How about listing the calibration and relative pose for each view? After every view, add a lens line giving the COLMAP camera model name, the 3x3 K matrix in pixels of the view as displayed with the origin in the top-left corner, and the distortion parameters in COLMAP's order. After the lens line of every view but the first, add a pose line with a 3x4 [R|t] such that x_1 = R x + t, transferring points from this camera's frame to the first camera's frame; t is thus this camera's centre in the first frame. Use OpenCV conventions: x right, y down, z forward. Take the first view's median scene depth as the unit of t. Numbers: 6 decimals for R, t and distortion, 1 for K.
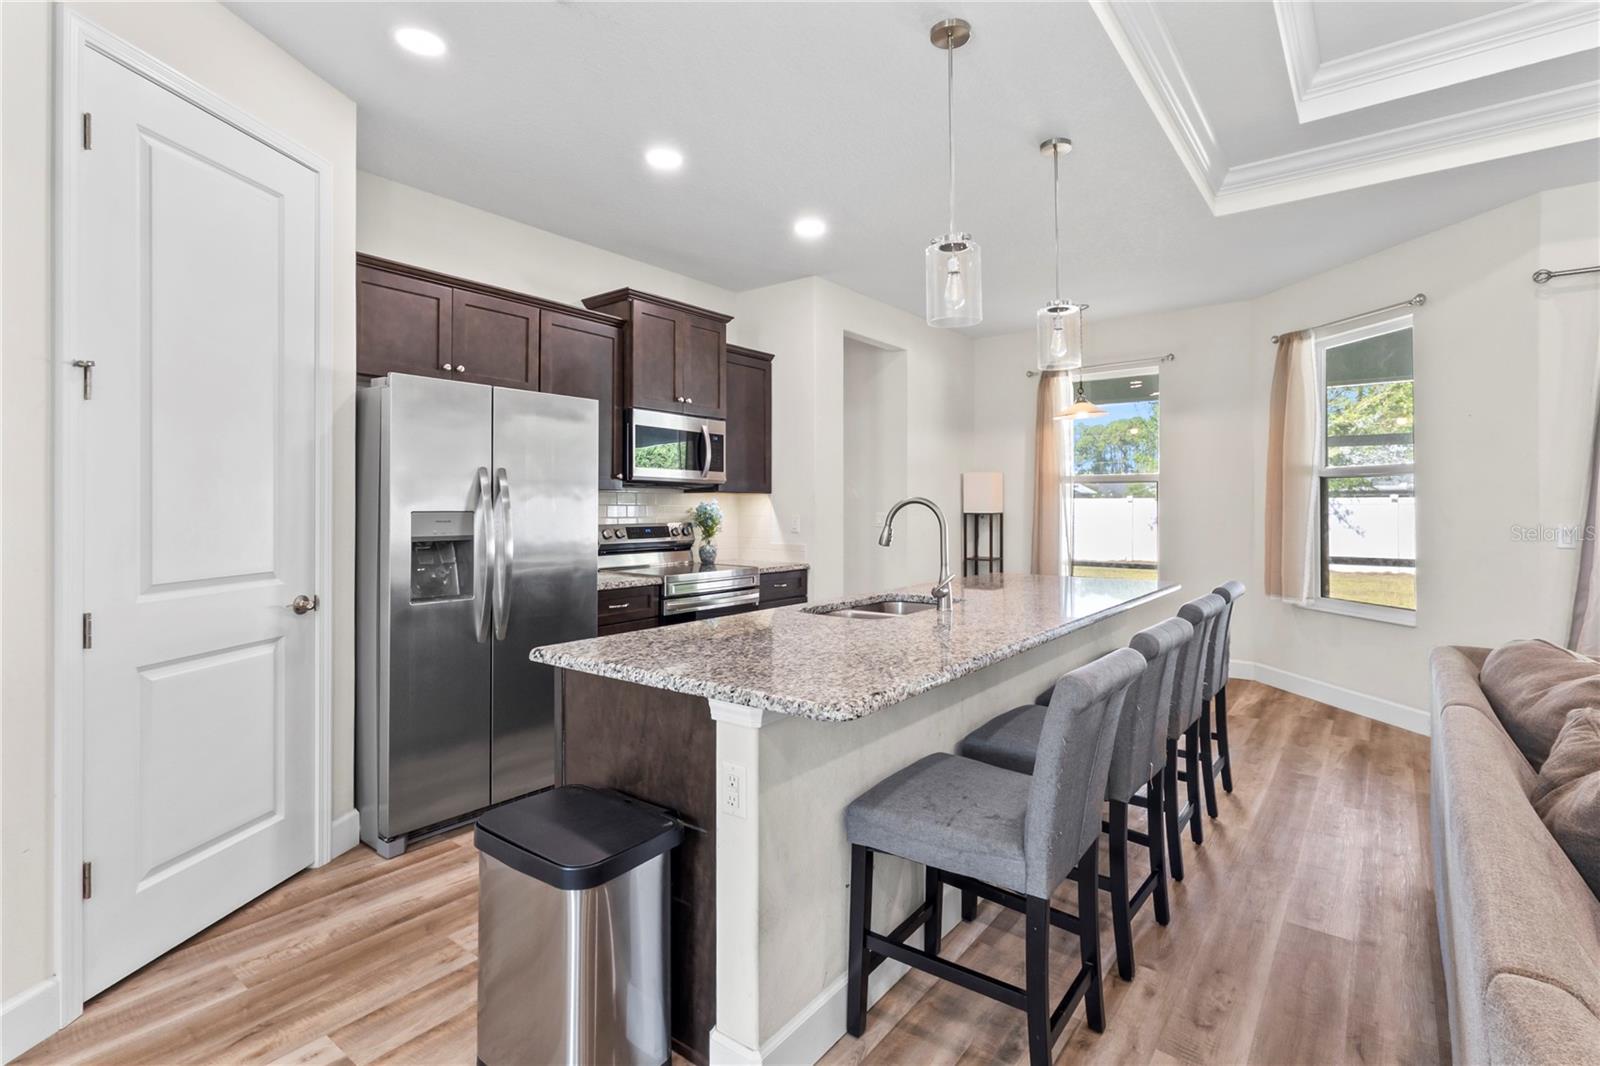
lens RADIAL K [[758.6, 0, 802.4], [0, 758.6, 493.1], [0, 0, 1]] dist [-0.005308, 0.002544]
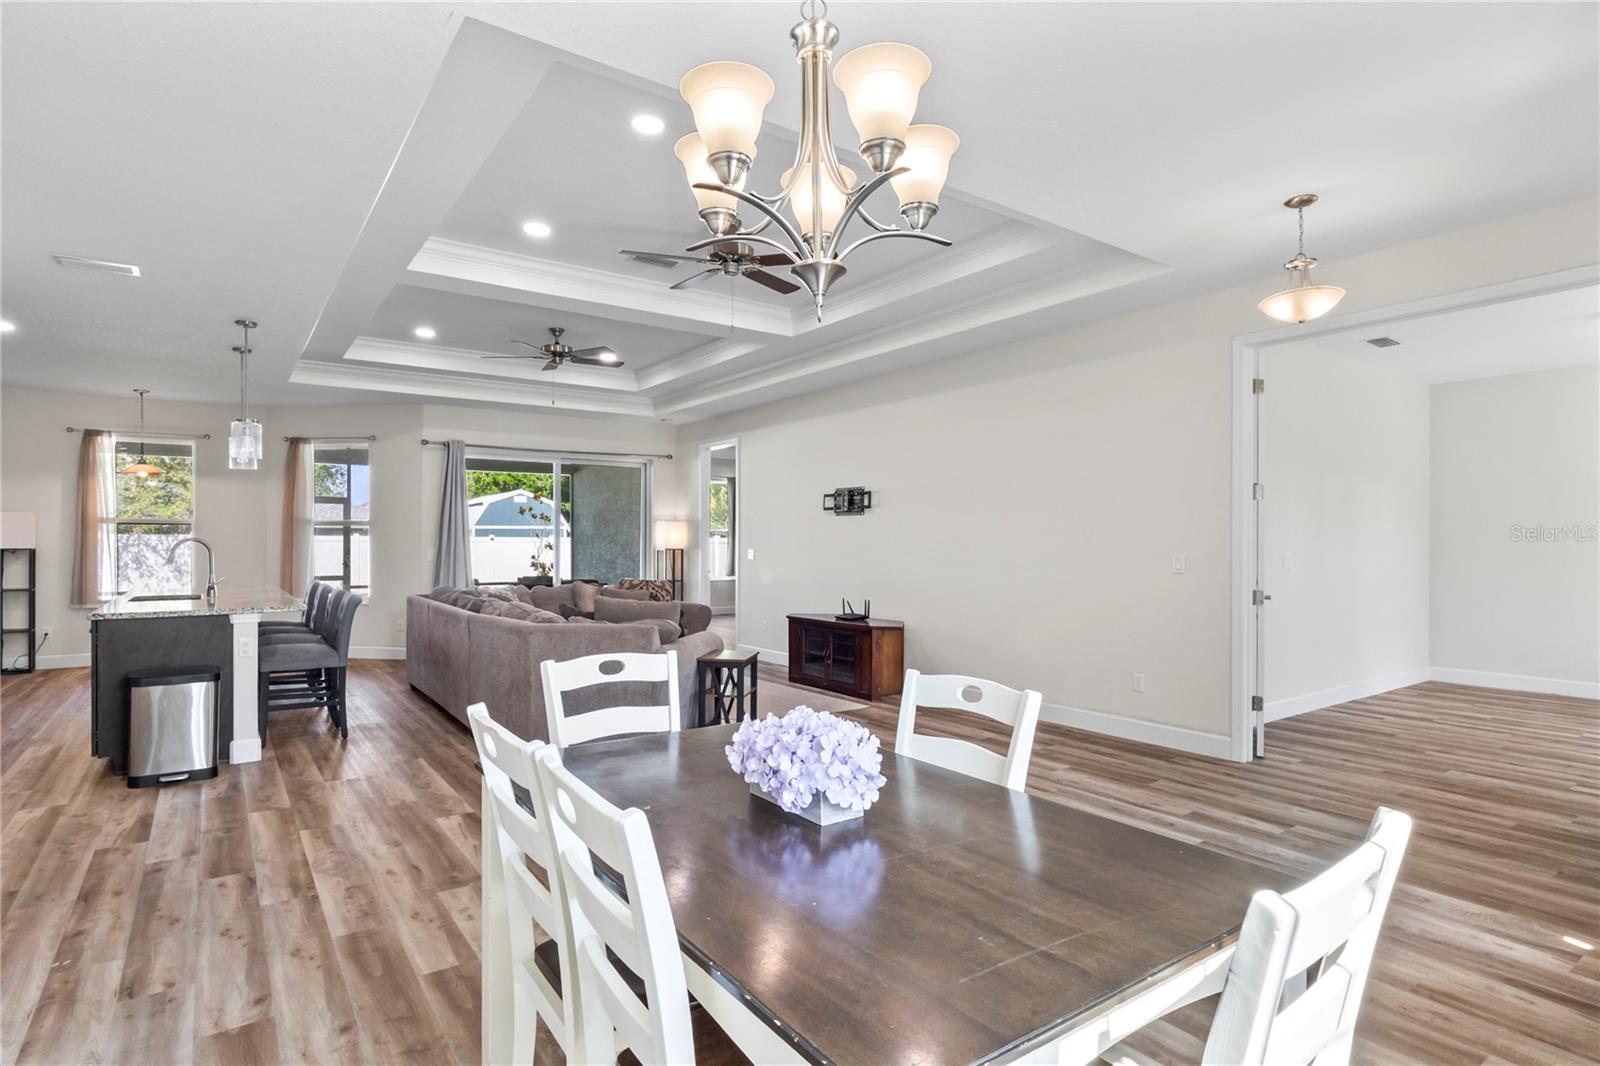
lens RADIAL K [[821.2, 0, 787.3], [0, 821.2, 541.4], [0, 0, 1]] dist [-0.005645, 0.003008]
pose [[0.296048, 0.001289, 0.955172, -1.339932], [-0.017823, 0.999832, 0.004174, -0.020911], [-0.955007, -0.018260, 0.296022, -1.000296]]
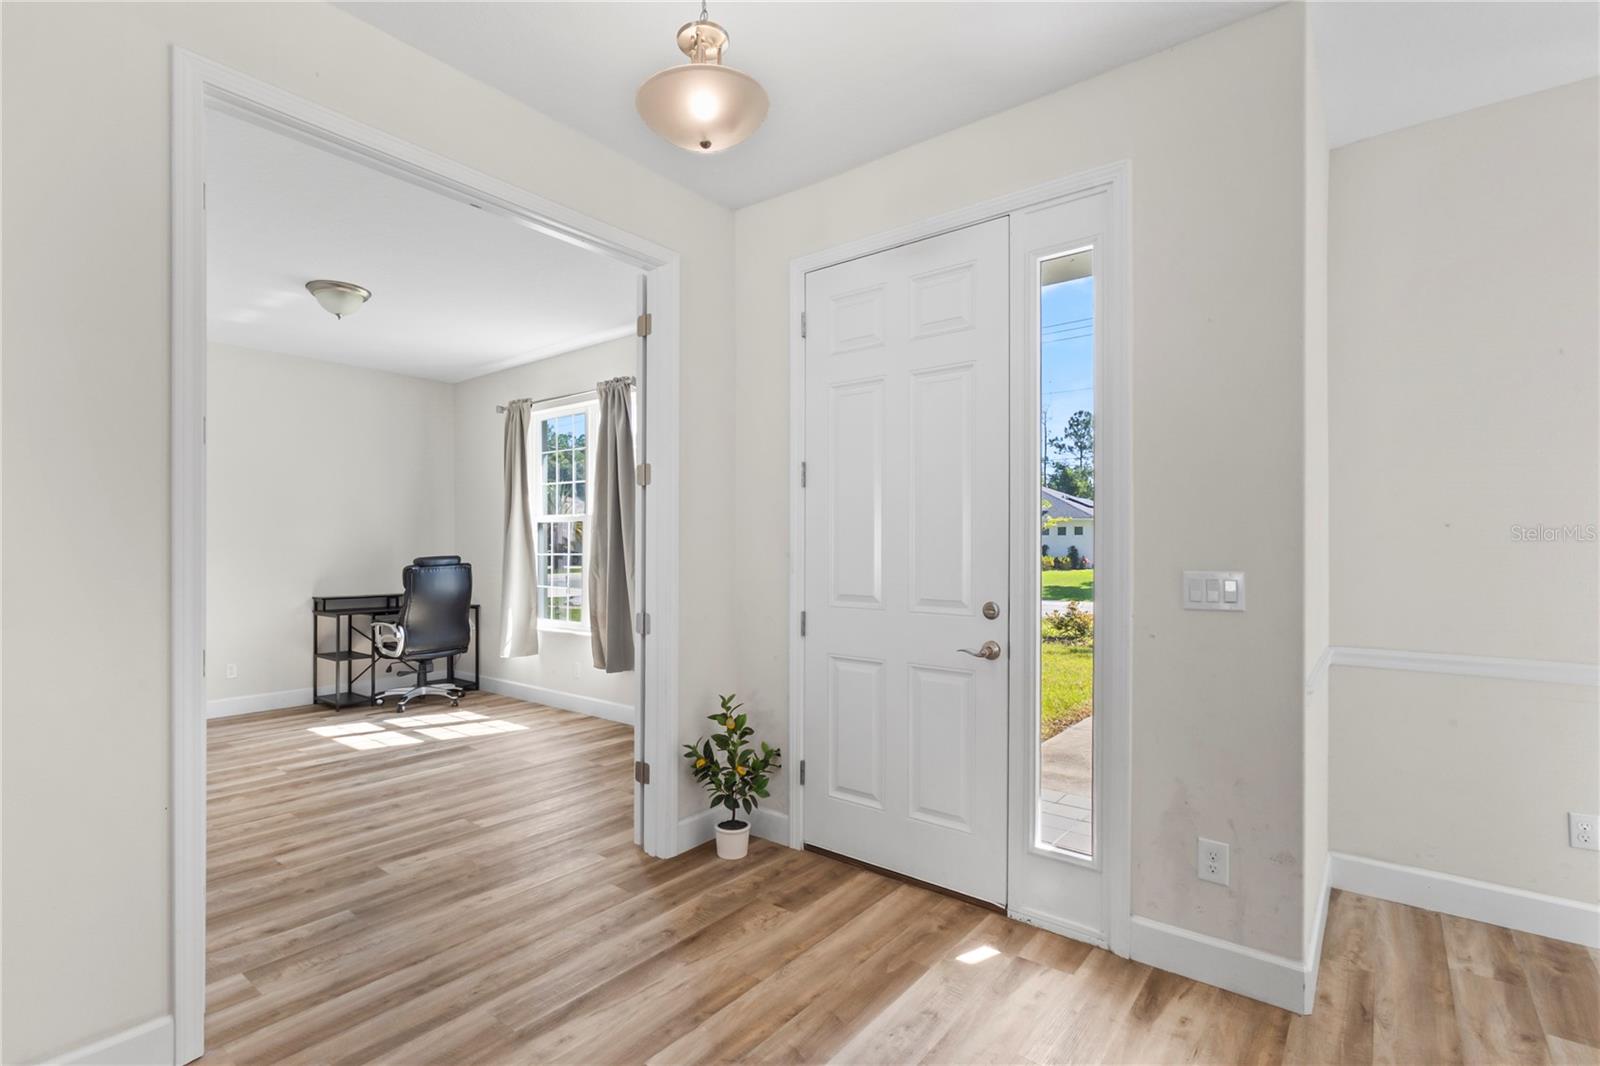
lens RADIAL K [[758.6, 0, 797.8], [0, 758.6, 546.5], [0, 0, 1]] dist [-0.005308, 0.002544]
pose [[-0.999885, -0.001095, 0.015117, 0.011330], [-0.001305, 0.999903, -0.013888, -0.014541], [-0.015101, -0.013906, -0.999789, -0.737365]]
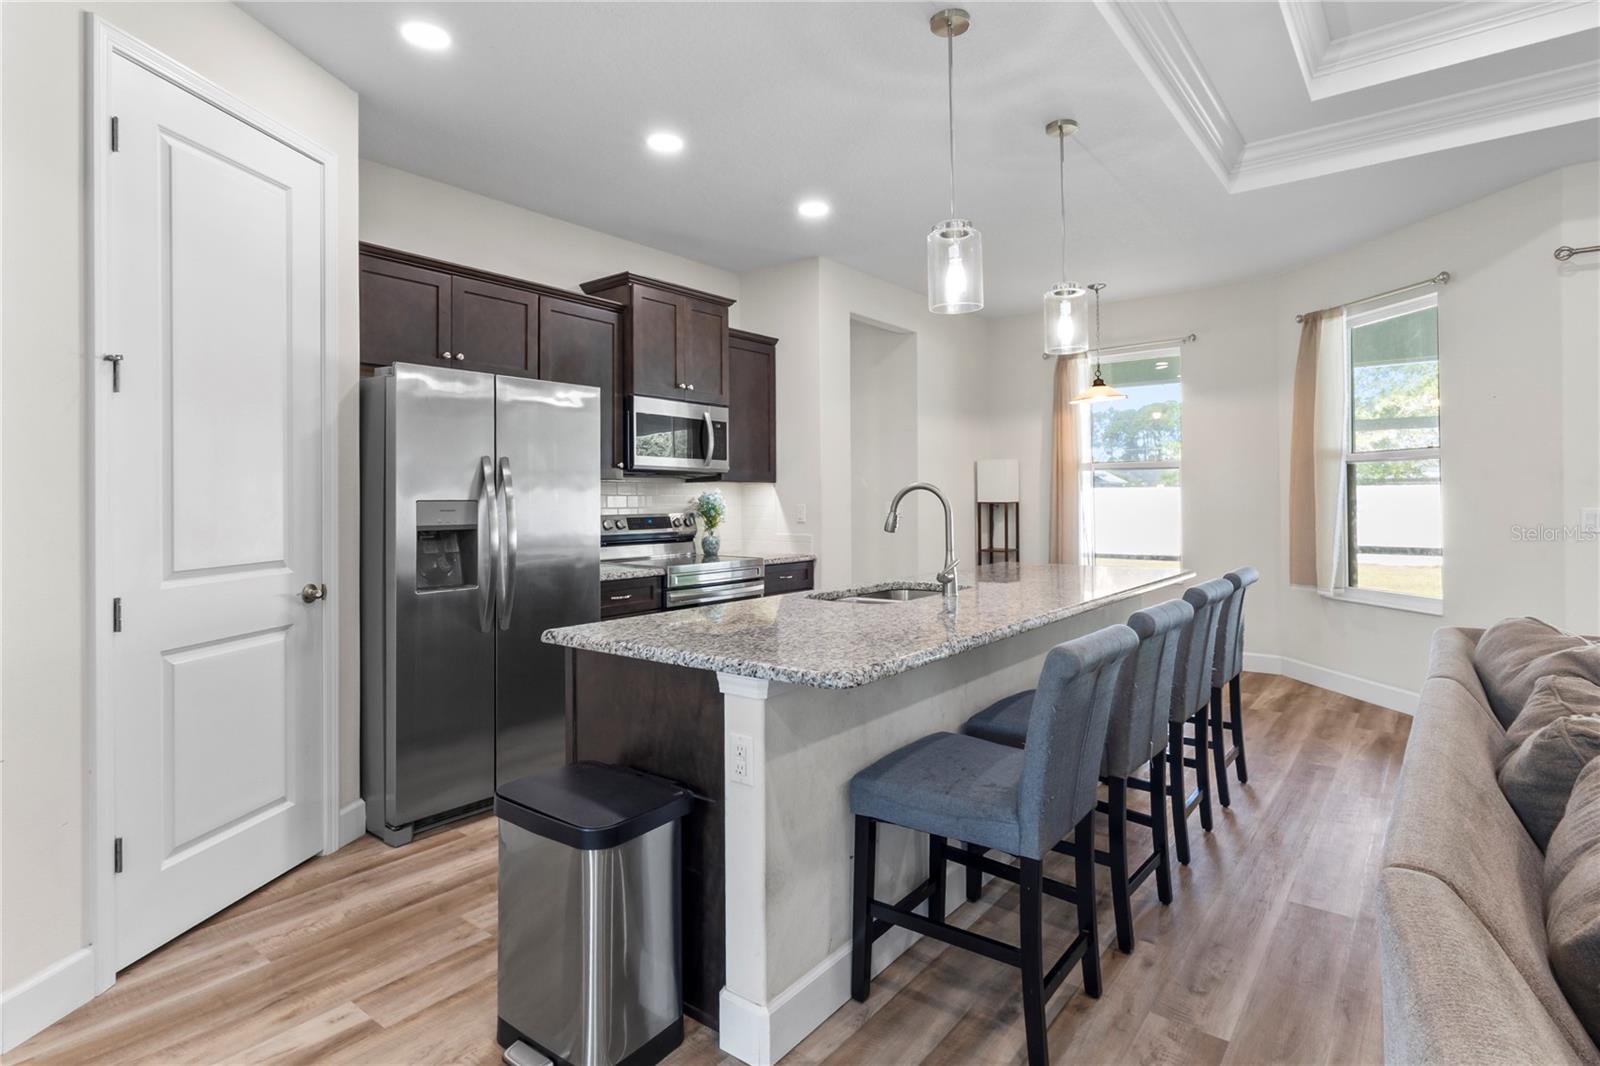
lens RADIAL K [[821.2, 0, 804.4], [0, 821.2, 483.6], [0, 0, 1]] dist [-0.005645, 0.003008]
pose [[0.999956, -0.006395, -0.006923, 0.004300], [0.006382, 0.999978, -0.001886, 0.006904], [0.006935, 0.001842, 0.999974, -0.079868]]
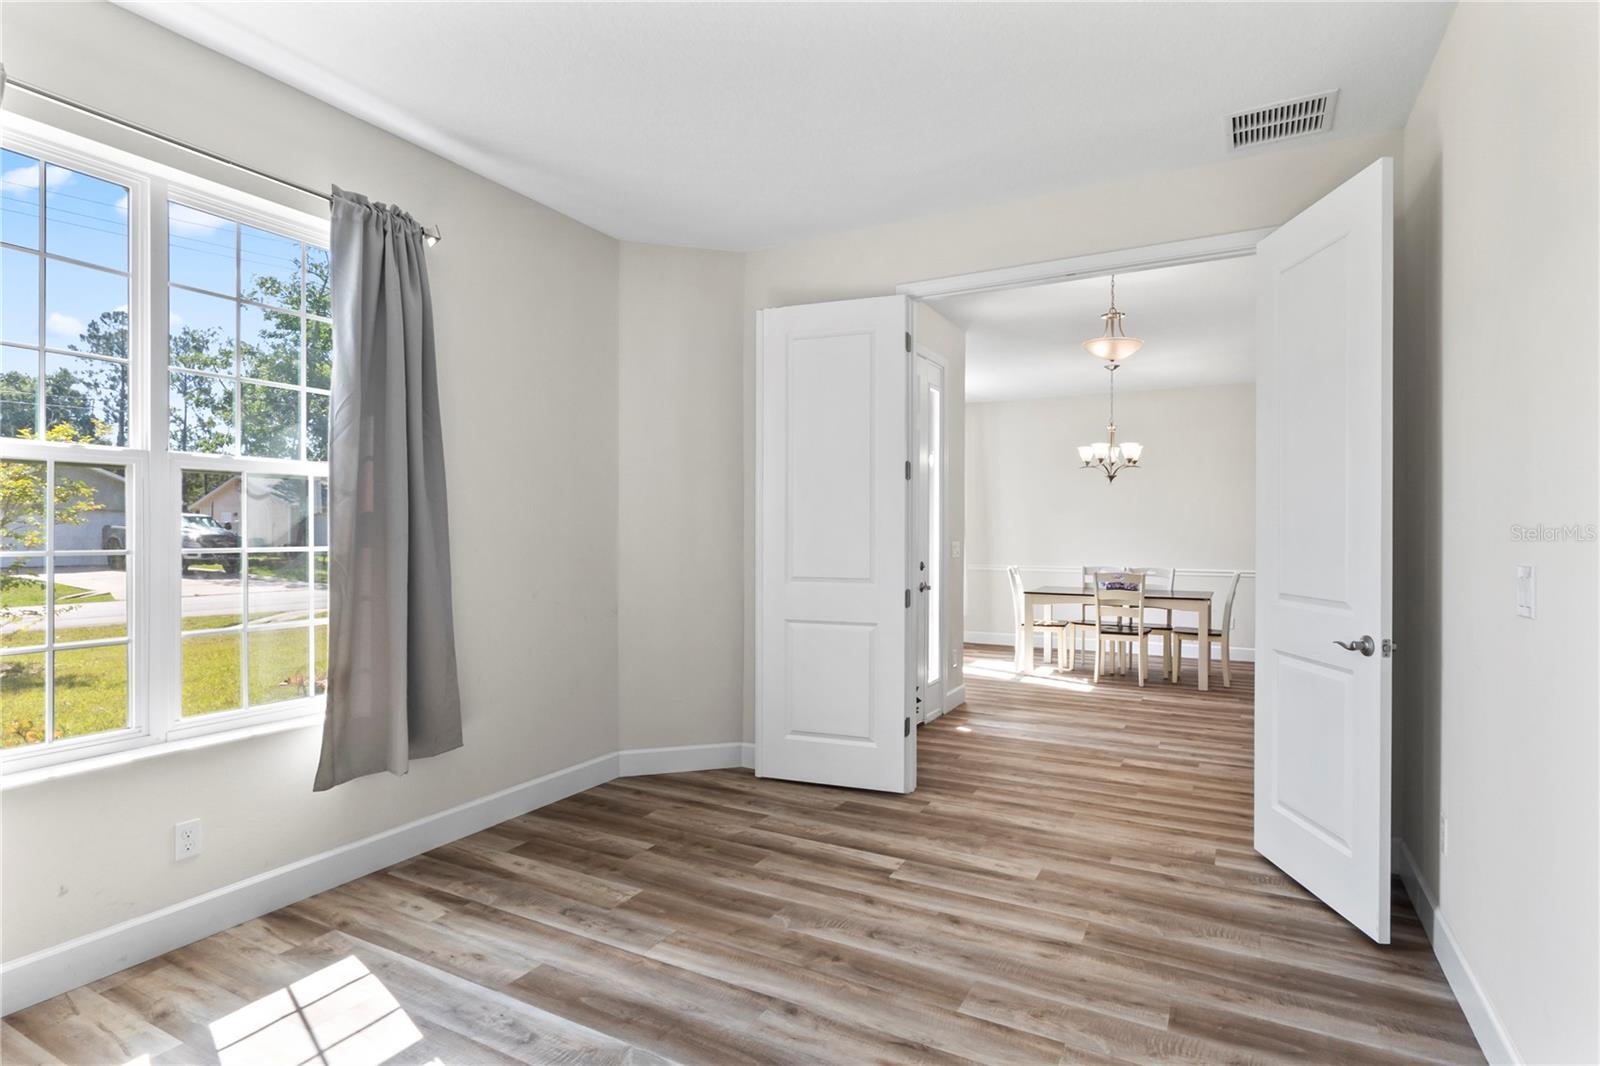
lens RADIAL K [[821.2, 0, 797.7], [0, 821.2, 535.1], [0, 0, 1]] dist [-0.005645, 0.003008]
pose [[0.161053, 0.006829, -0.986922, 1.606541], [0.009965, 0.999914, 0.008545, -0.039717], [0.986896, -0.011210, 0.160971, -2.258649]]
